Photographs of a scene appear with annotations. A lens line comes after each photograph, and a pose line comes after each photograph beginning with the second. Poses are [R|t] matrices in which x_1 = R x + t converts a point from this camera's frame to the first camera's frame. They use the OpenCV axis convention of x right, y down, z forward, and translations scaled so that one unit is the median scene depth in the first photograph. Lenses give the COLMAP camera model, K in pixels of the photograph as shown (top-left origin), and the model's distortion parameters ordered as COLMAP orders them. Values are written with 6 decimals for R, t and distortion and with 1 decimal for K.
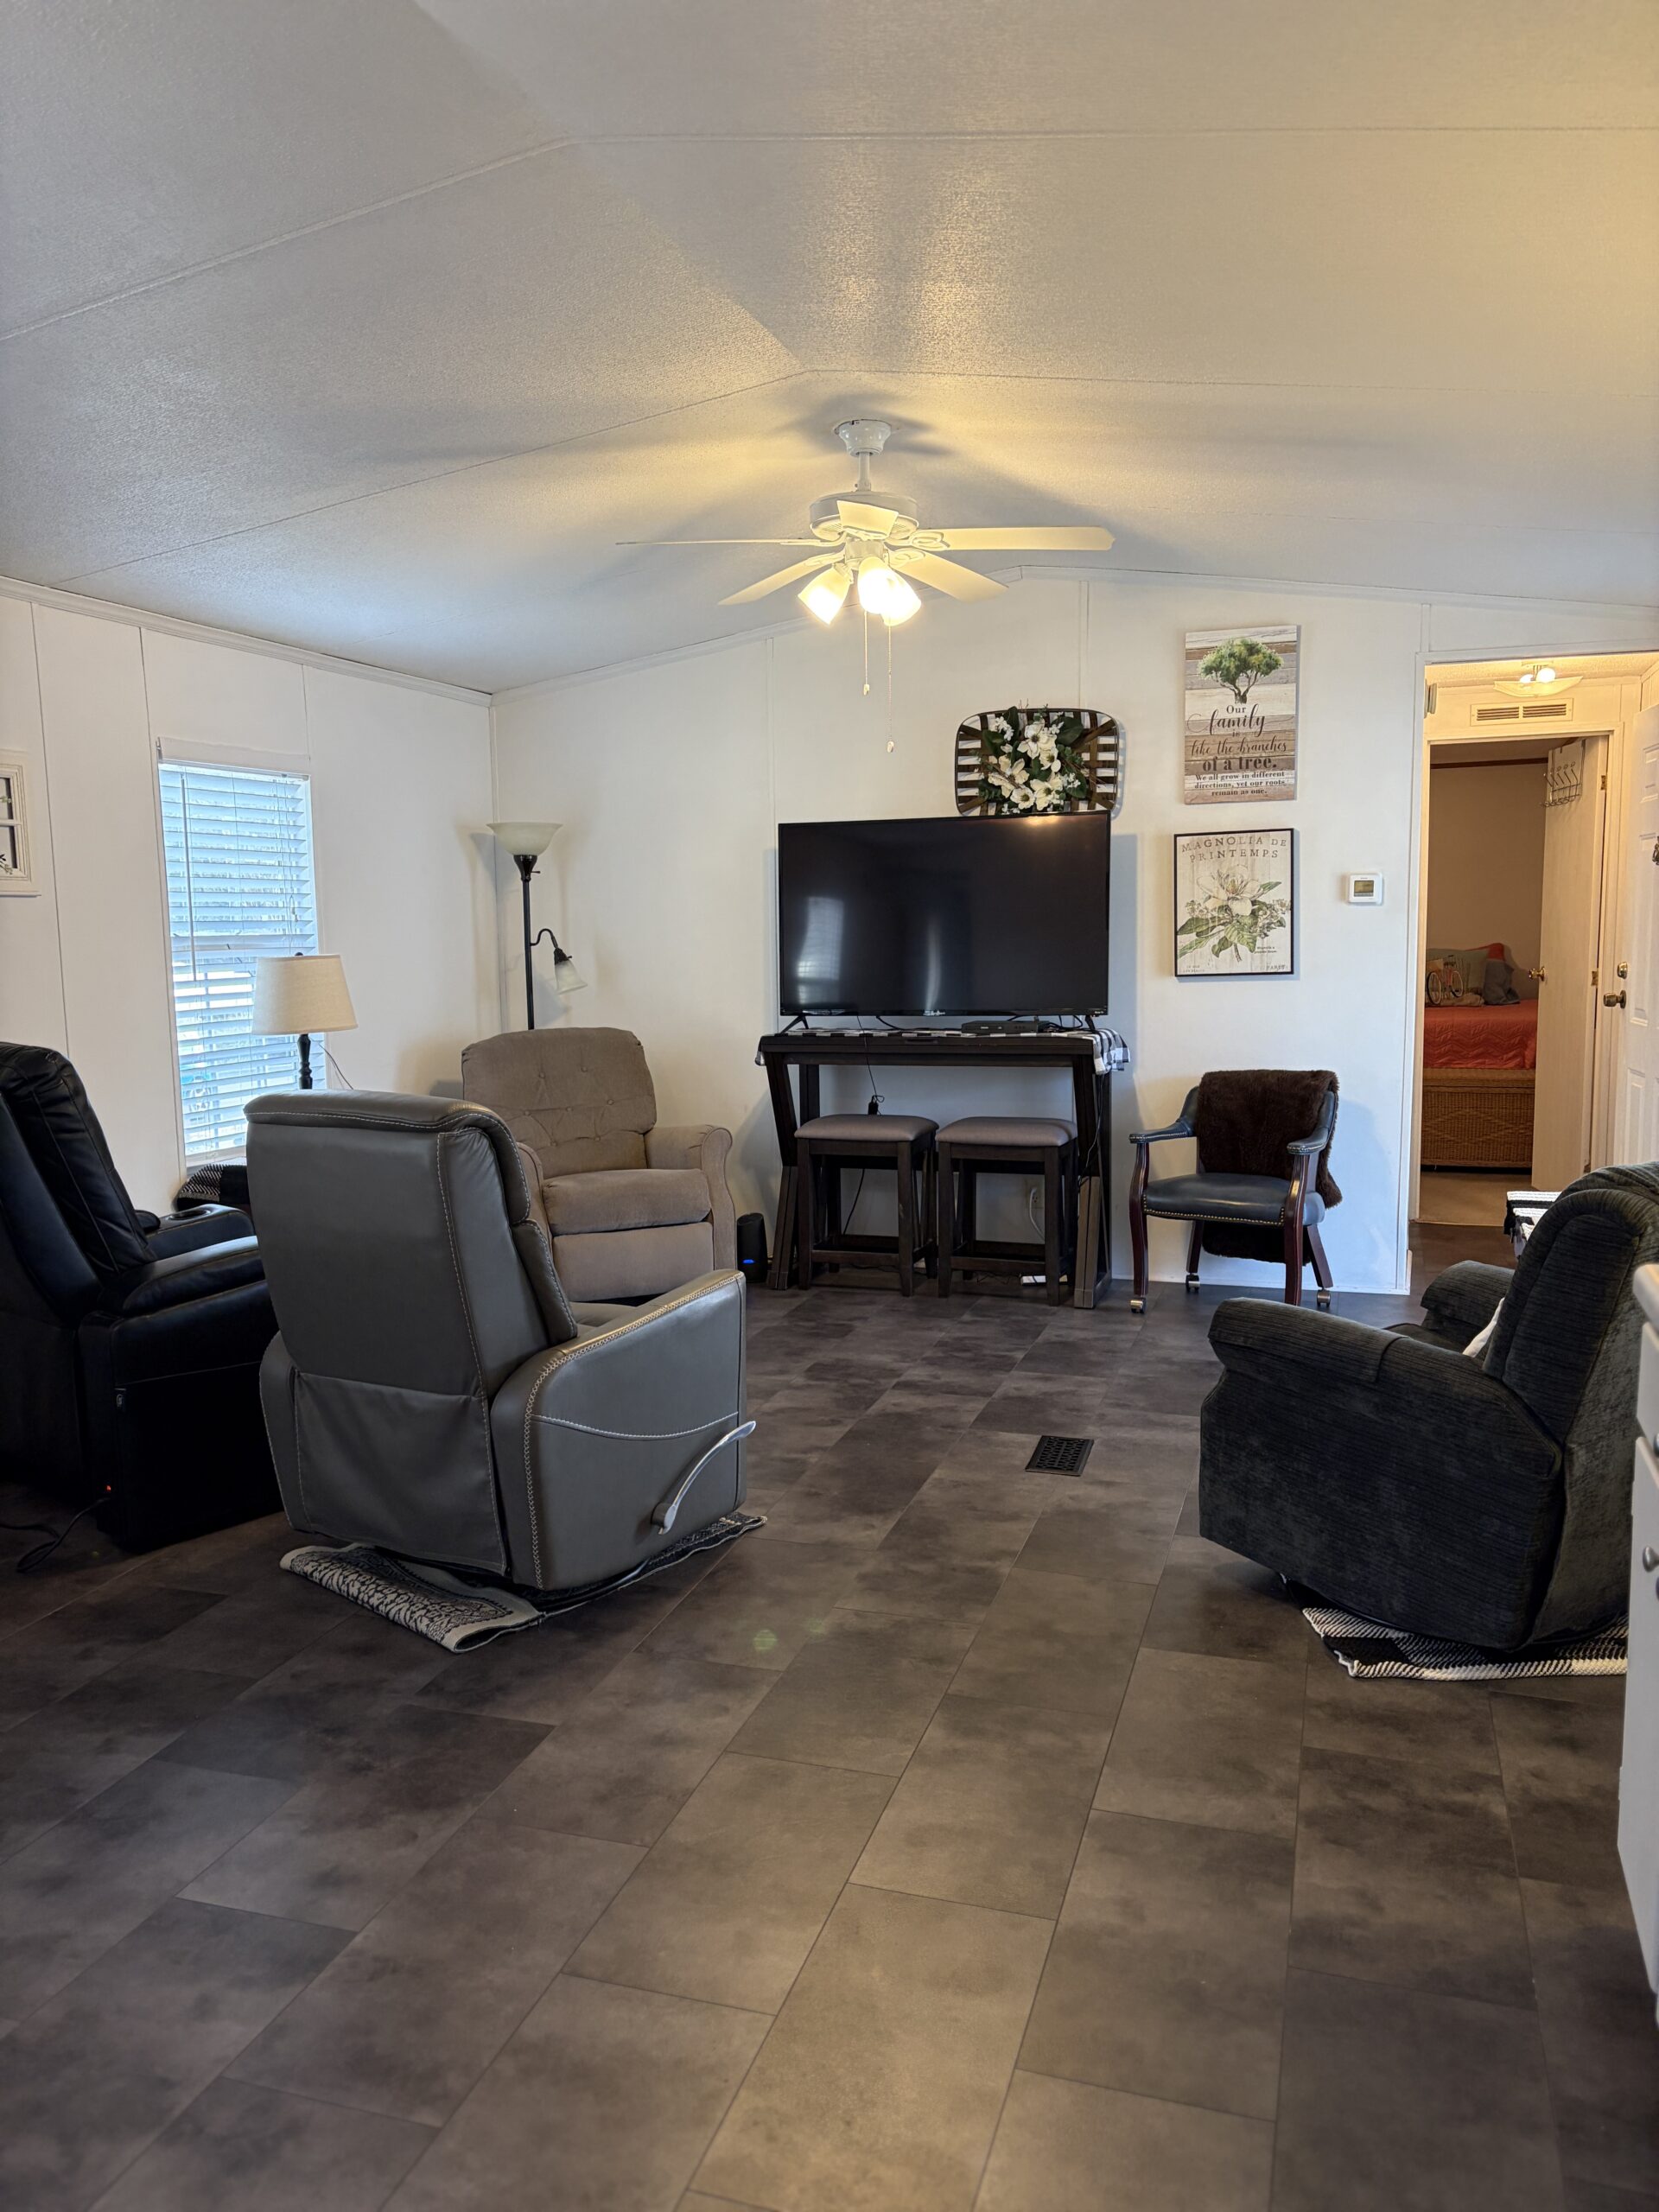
lens RADIAL K [[1667.7, 0, 822.8], [0, 1667.7, 1107.3], [0, 0, 1]] dist [0.000582, -0.004088]
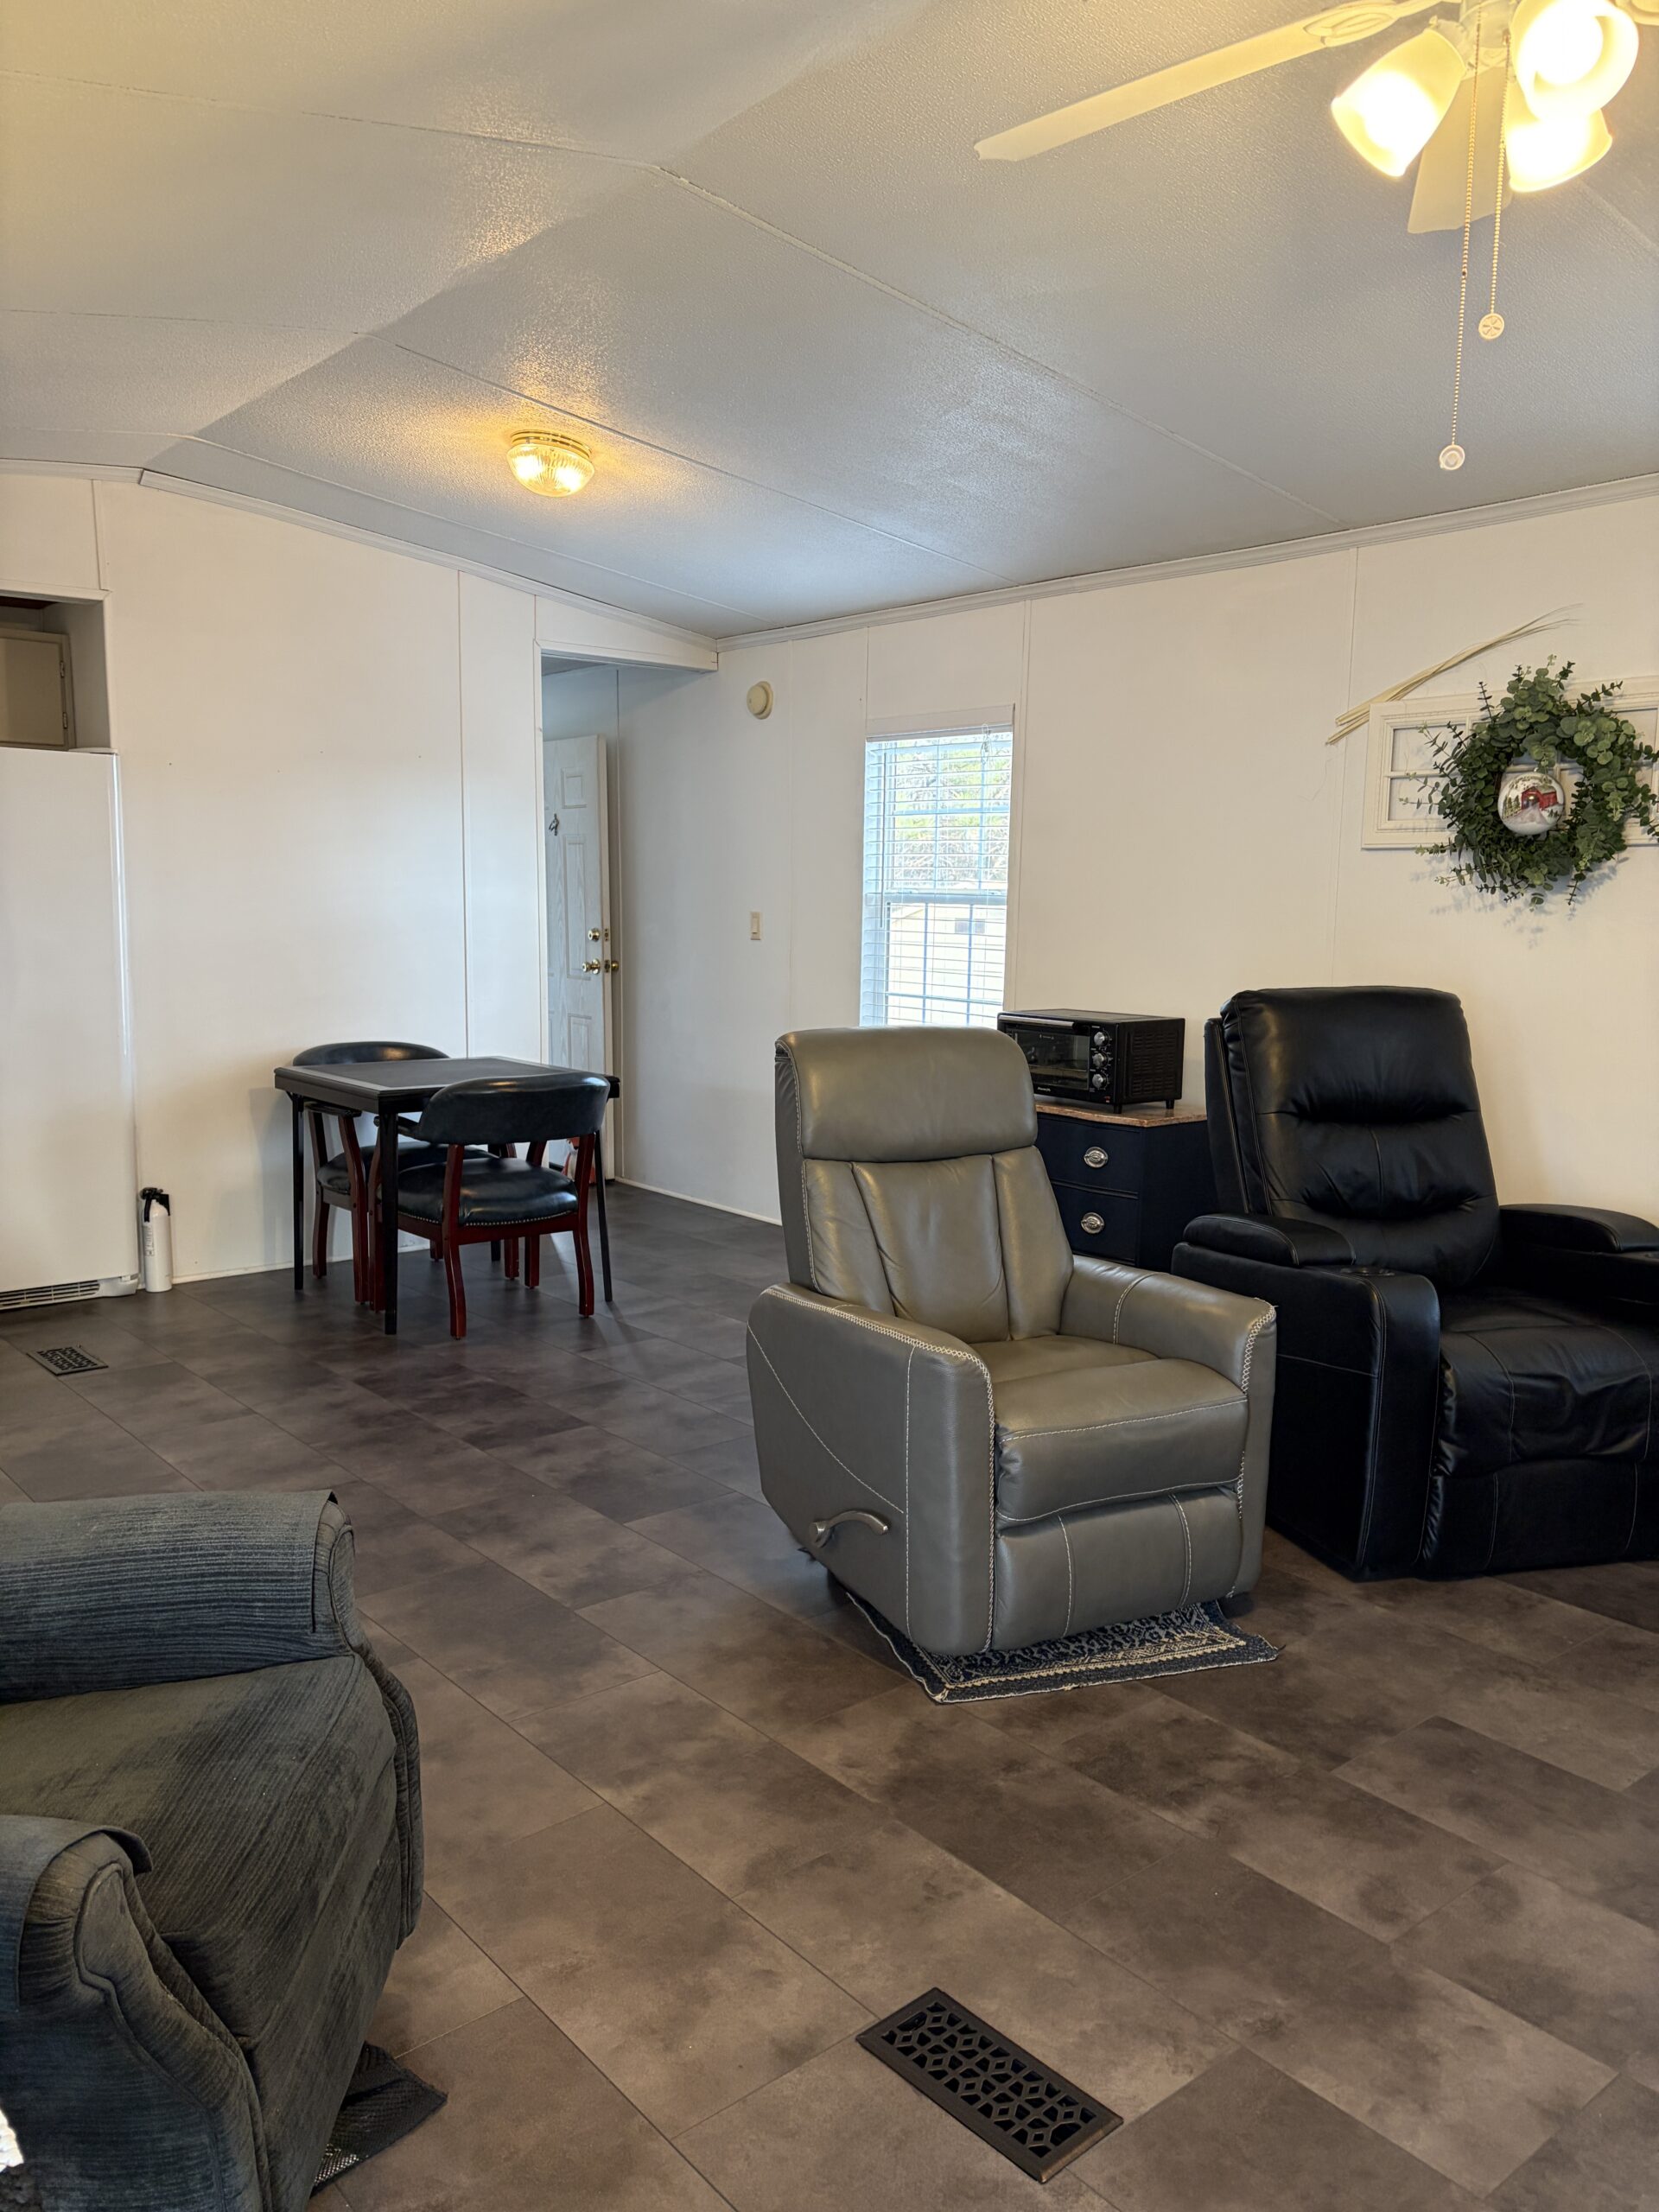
lens RADIAL K [[1667.7, 0, 821.8], [0, 1667.7, 1106.6], [0, 0, 1]] dist [0.000582, -0.004088]
pose [[-0.531232, 0.144982, -0.834729, 0.578732], [-0.083898, 0.971404, 0.222114, -0.172449], [0.843062, 0.188026, -0.503877, 1.287400]]
